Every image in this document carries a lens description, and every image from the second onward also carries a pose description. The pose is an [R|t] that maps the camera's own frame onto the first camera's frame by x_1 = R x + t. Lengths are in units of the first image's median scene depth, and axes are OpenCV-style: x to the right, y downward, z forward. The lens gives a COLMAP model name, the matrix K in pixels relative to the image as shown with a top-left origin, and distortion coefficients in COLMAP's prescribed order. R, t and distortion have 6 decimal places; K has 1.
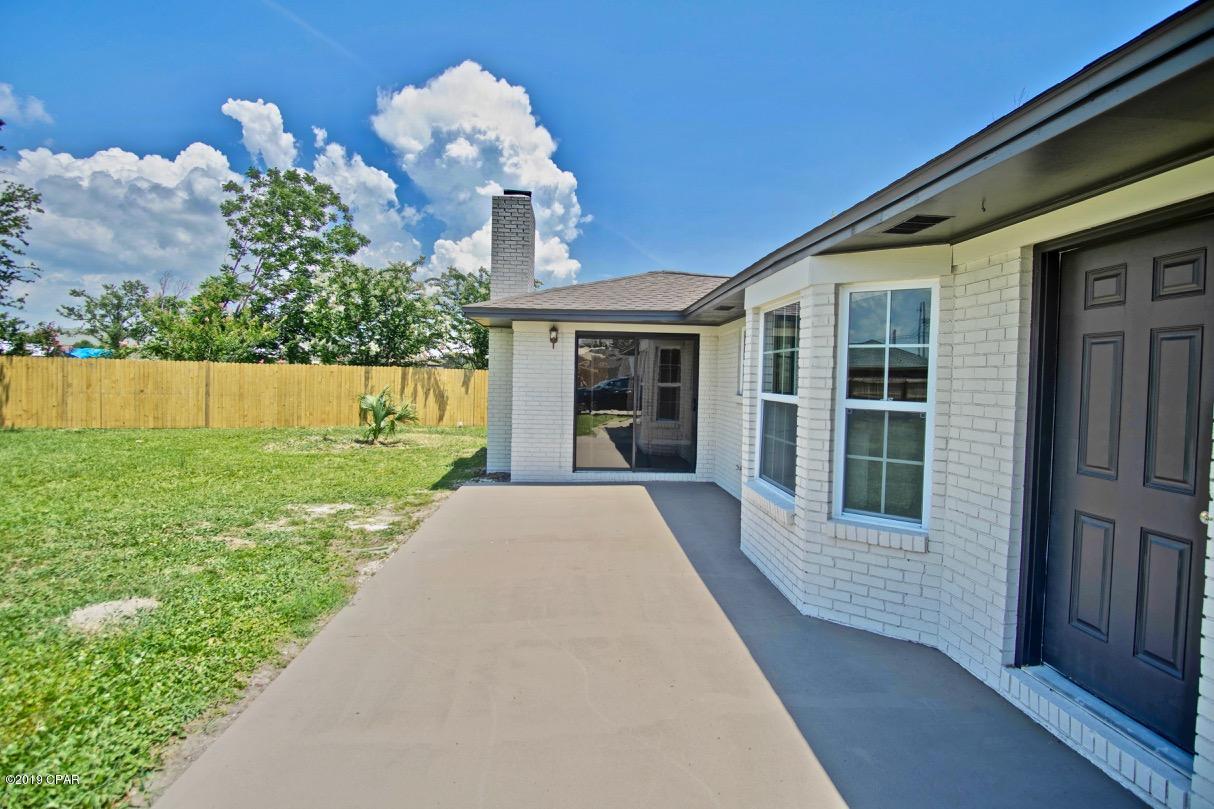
lens RADIAL K [[639.2, 0, 607.0], [0, 639.2, 404.5], [0, 0, 1]] dist [0.002783, -0.038136]
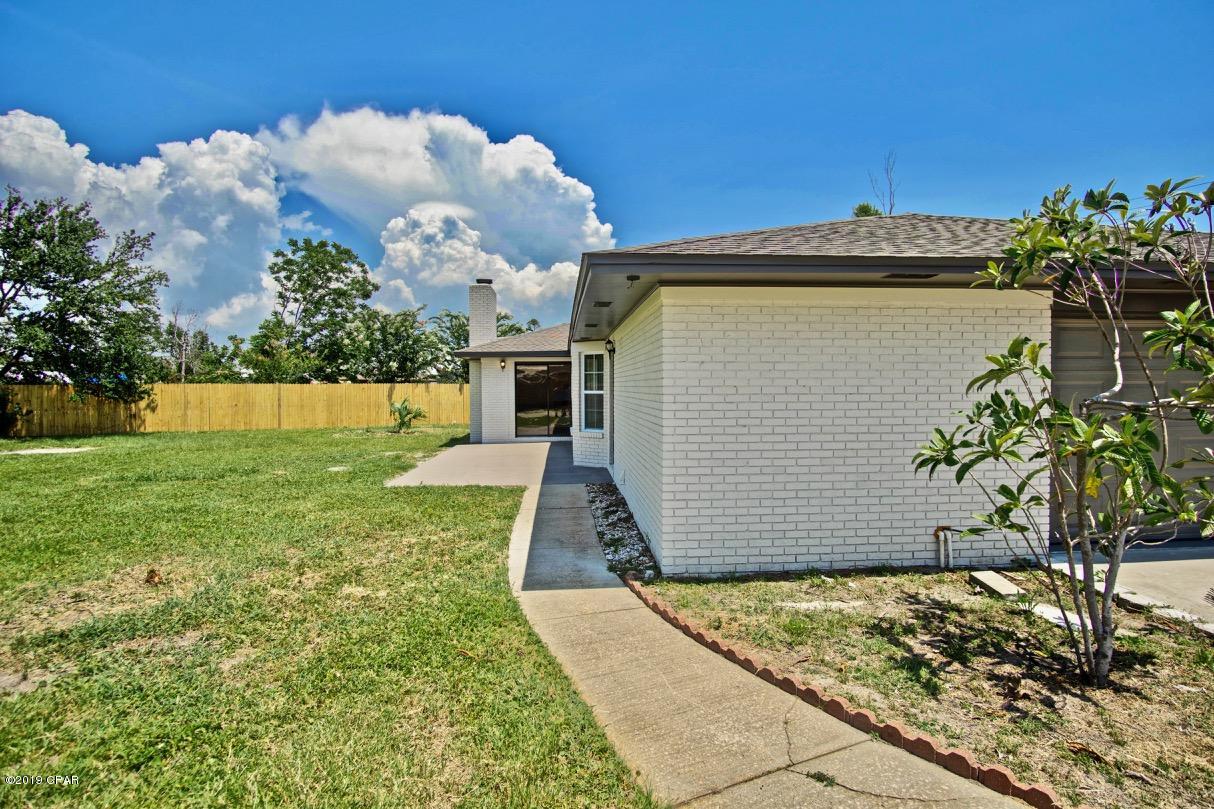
lens RADIAL K [[607.7, 0, 607.0], [0, 607.7, 404.5], [0, 0, 1]] dist [-0.002406, -0.000167]
pose [[0.999232, -0.032586, 0.021772, 0.078153], [0.032821, 0.999406, -0.010524, 0.016837], [-0.021416, 0.011230, 0.999708, -0.347320]]
